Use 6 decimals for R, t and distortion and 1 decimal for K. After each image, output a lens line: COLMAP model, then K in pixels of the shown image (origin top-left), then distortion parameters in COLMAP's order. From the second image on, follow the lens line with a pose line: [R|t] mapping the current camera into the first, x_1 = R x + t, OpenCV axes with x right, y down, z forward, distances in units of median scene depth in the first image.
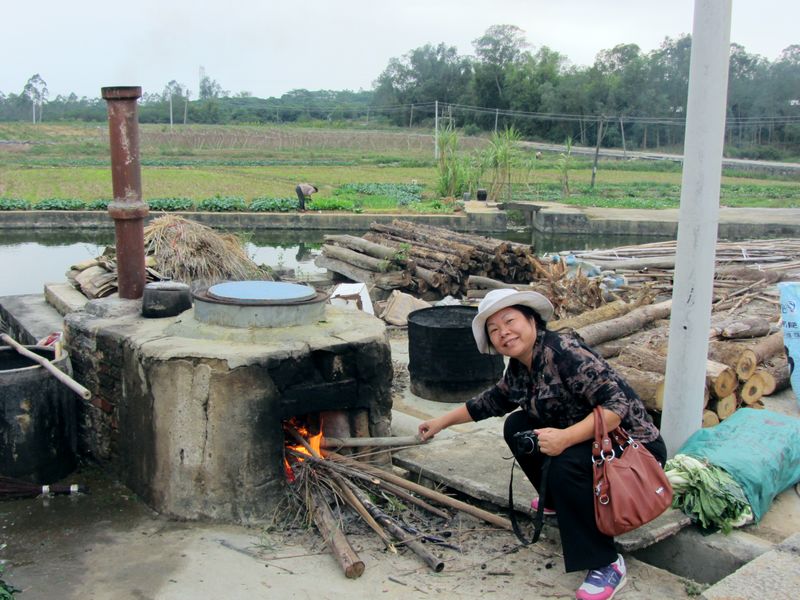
lens RADIAL K [[912.7, 0, 400.0], [0, 912.7, 300.0], [0, 0, 1]] dist [-0.083266, 0.007915]
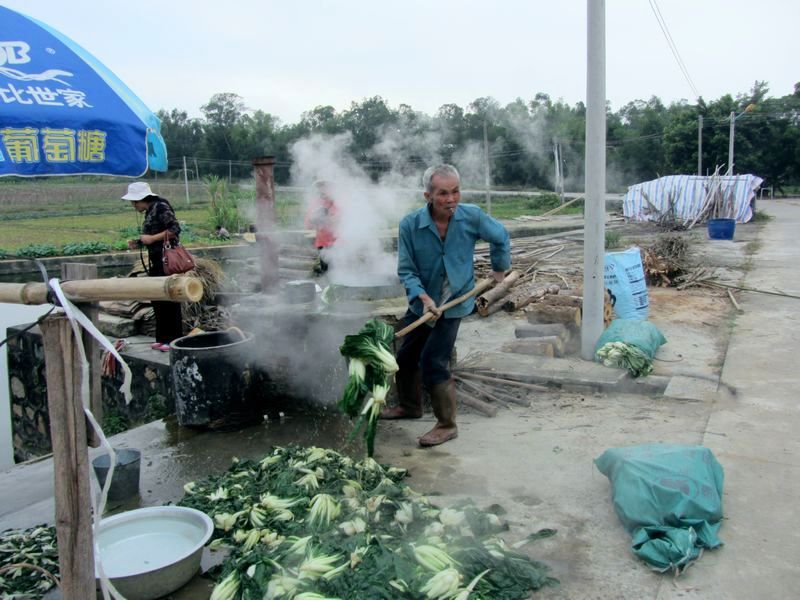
lens RADIAL K [[742.6, 0, 400.0], [0, 742.6, 300.0], [0, 0, 1]] dist [-0.076796, 0.002133]
pose [[0.930279, -0.101560, 0.352513, -0.317402], [0.107602, 0.994191, 0.002471, 0.016456], [-0.350717, 0.035632, 0.935803, -0.145415]]
